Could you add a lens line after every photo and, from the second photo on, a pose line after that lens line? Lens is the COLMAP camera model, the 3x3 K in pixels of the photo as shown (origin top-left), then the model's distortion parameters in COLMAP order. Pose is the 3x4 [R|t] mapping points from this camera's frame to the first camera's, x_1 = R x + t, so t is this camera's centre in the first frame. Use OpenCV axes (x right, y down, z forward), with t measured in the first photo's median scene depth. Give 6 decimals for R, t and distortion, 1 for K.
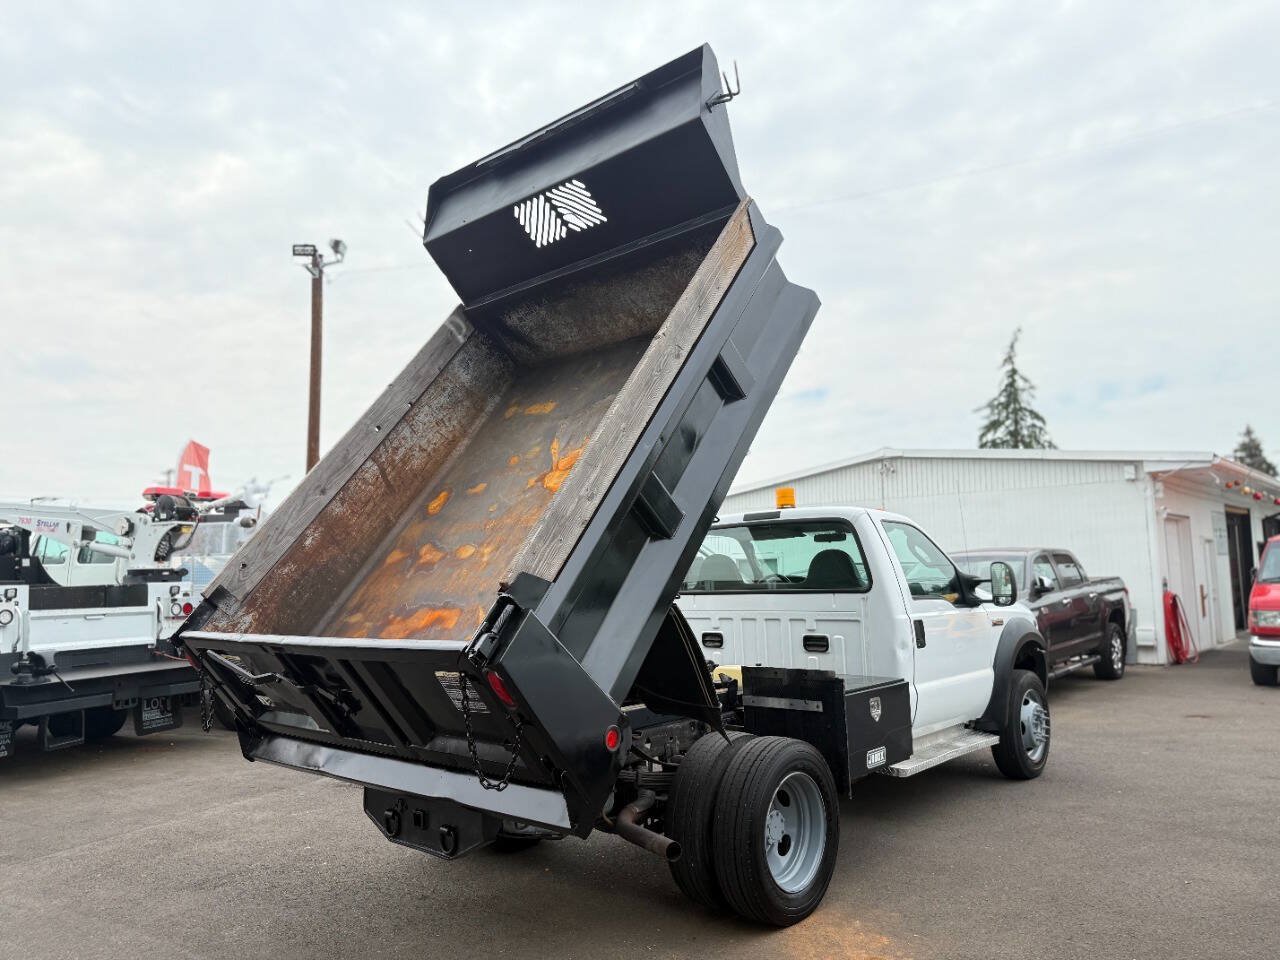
lens RADIAL K [[914.1, 0, 637.4], [0, 914.1, 481.6], [0, 0, 1]] dist [0.049193, -0.086123]
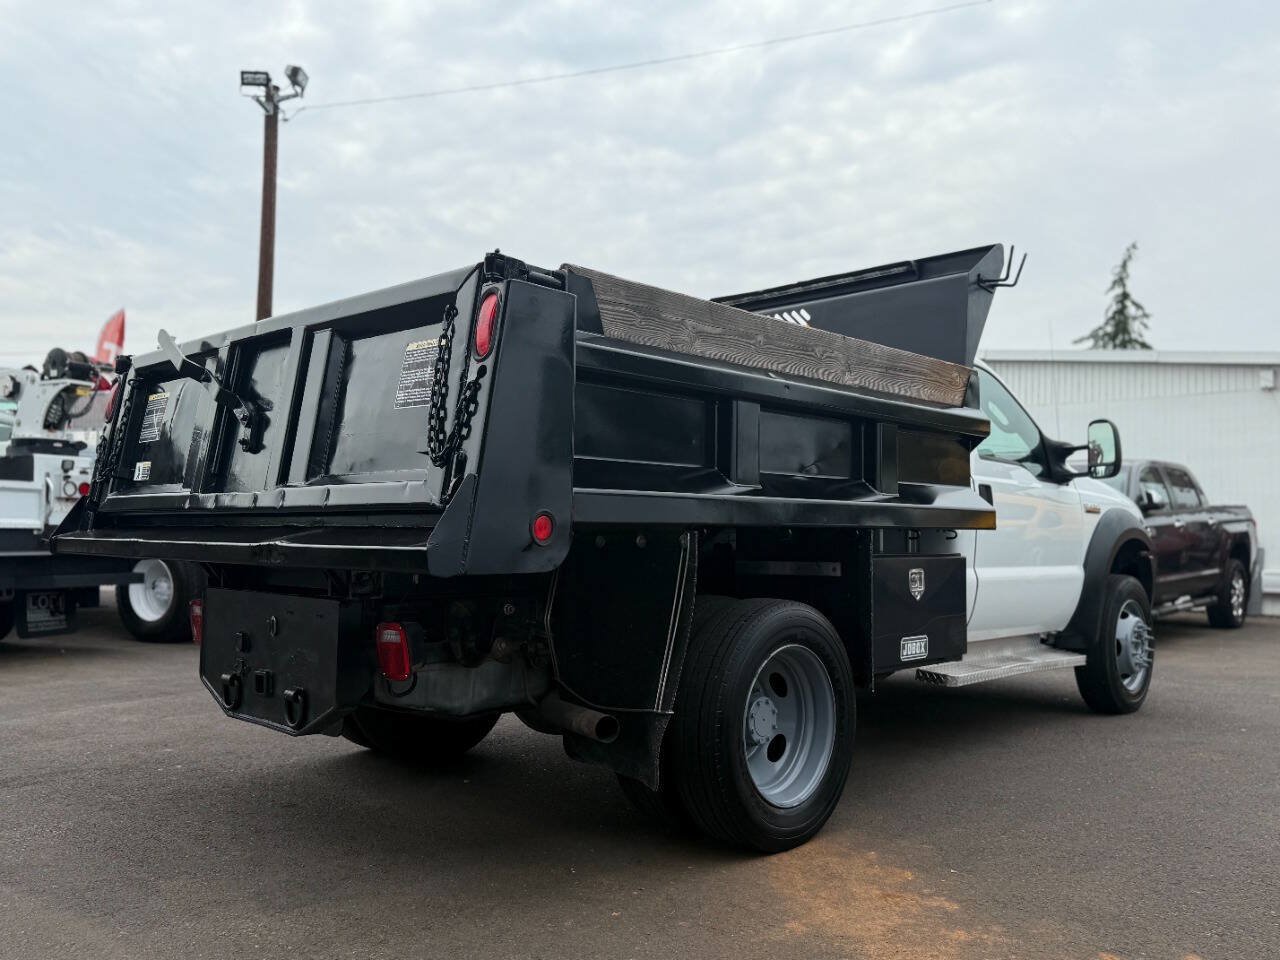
lens RADIAL K [[1054.3, 0, 640.0], [0, 1054.3, 480.0], [0, 0, 1]] dist [0.081285, -0.147959]
pose [[0.998975, 0.033935, -0.029954, 0.030361], [-0.032165, 0.997813, 0.057742, 0.060684], [0.031848, -0.056719, 0.997882, 0.077116]]
